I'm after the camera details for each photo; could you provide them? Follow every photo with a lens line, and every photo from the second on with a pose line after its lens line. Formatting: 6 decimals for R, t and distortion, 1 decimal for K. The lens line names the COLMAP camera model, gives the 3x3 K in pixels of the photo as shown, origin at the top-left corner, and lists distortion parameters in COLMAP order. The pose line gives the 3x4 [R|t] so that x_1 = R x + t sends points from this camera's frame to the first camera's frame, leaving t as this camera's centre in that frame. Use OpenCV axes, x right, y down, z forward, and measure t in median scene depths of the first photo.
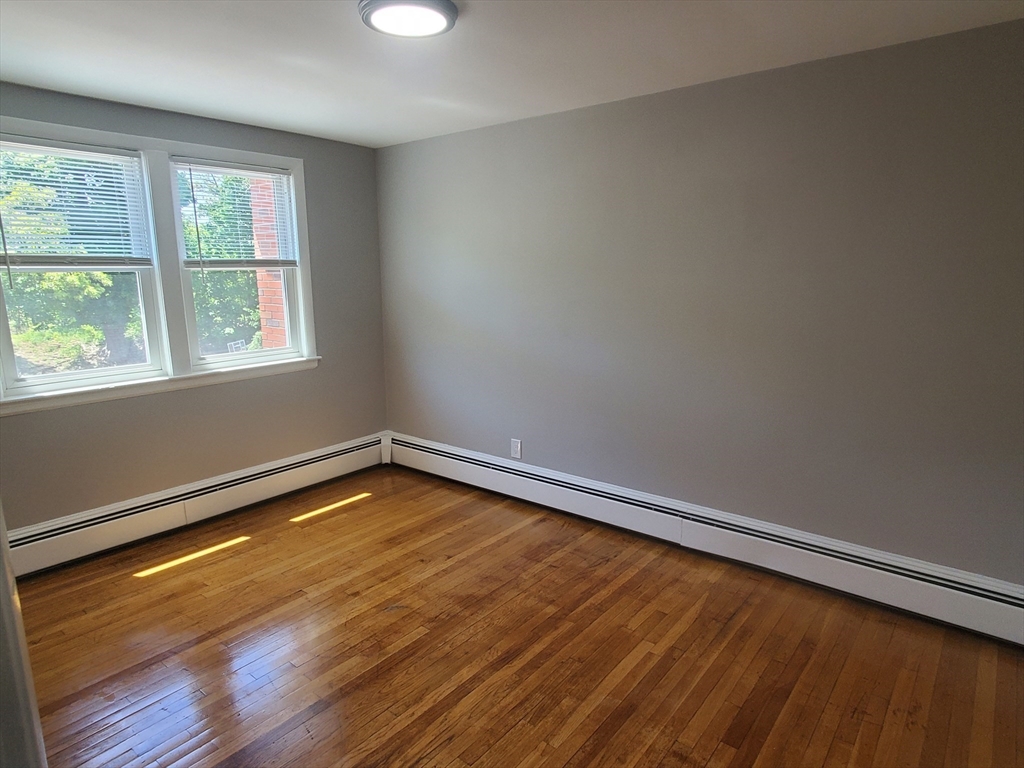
lens RADIAL K [[611.7, 0, 504.5], [0, 611.7, 402.2], [0, 0, 1]] dist [-0.004197, 0.000955]
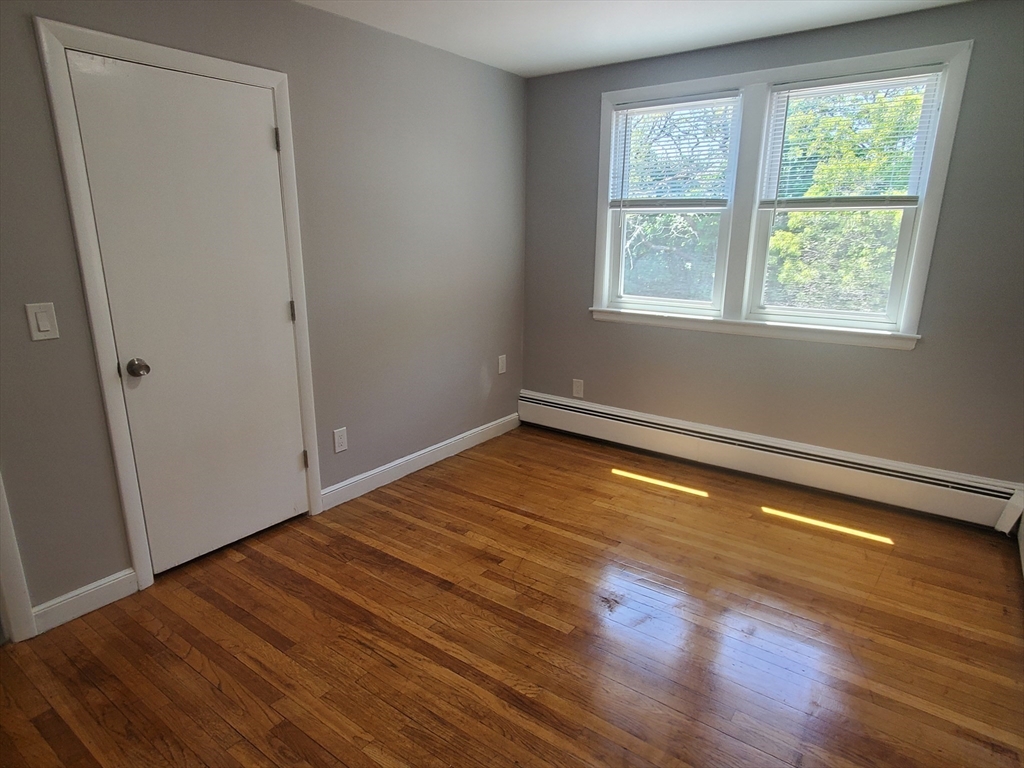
lens RADIAL K [[611.7, 0, 504.5], [0, 611.7, 402.2], [0, 0, 1]] dist [-0.004197, 0.000955]
pose [[0.039924, 0.280086, -0.959144, 0.458886], [-0.217560, 0.939316, 0.265240, -0.103998], [0.975230, 0.198082, 0.098436, 0.586156]]
